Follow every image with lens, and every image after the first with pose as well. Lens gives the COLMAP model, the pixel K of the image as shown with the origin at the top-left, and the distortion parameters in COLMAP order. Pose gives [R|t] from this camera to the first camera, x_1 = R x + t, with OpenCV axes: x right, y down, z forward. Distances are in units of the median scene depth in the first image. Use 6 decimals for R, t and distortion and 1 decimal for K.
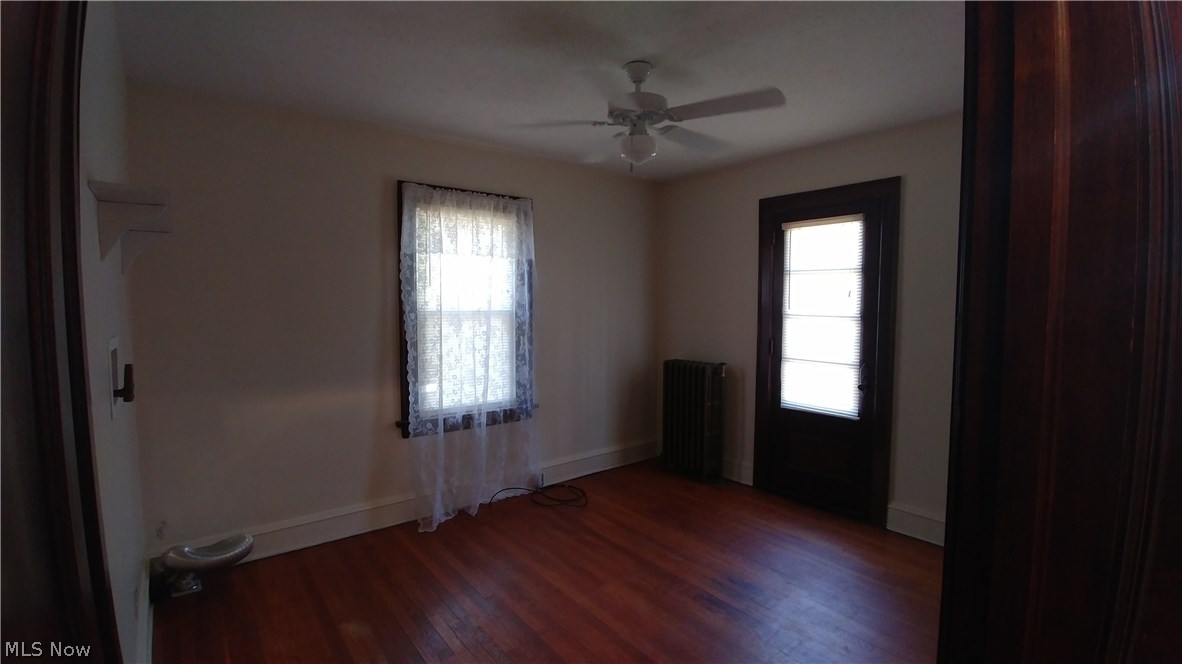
lens RADIAL K [[522.1, 0, 595.3], [0, 522.1, 332.3], [0, 0, 1]] dist [-0.013654, 0.000442]
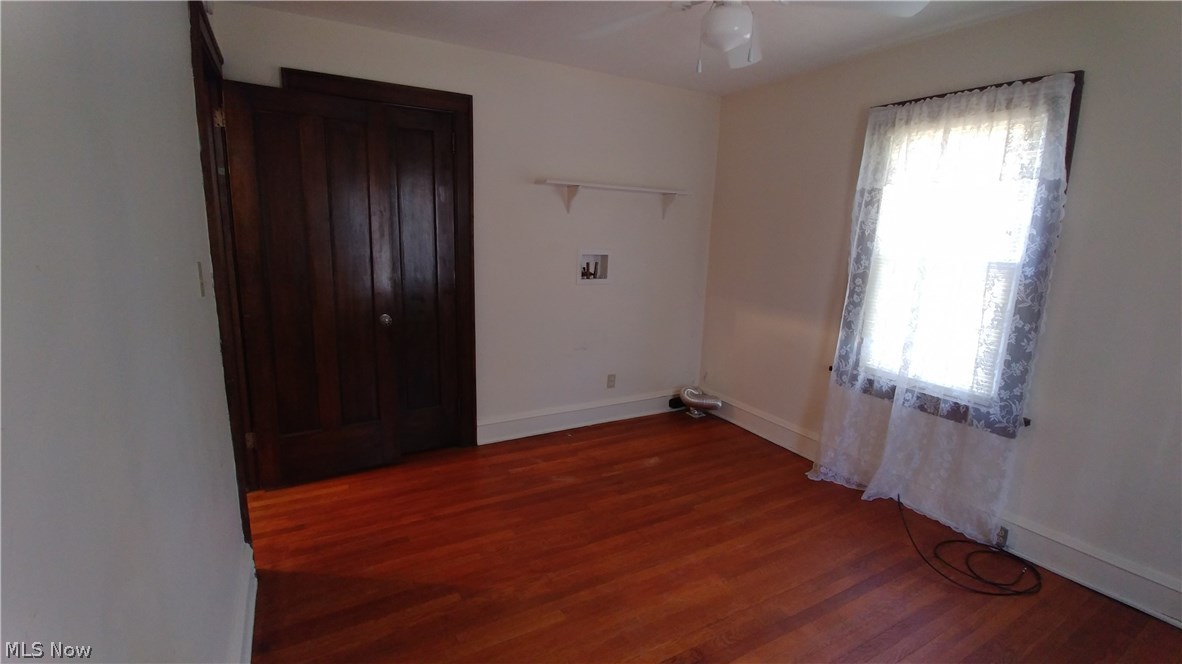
lens RADIAL K [[522.1, 0, 595.3], [0, 522.1, 332.3], [0, 0, 1]] dist [-0.013654, 0.000442]
pose [[-0.150043, 0.184289, -0.971352, 0.633199], [-0.095894, 0.975129, 0.199818, -0.042610], [0.984018, 0.123128, -0.128639, 0.674729]]
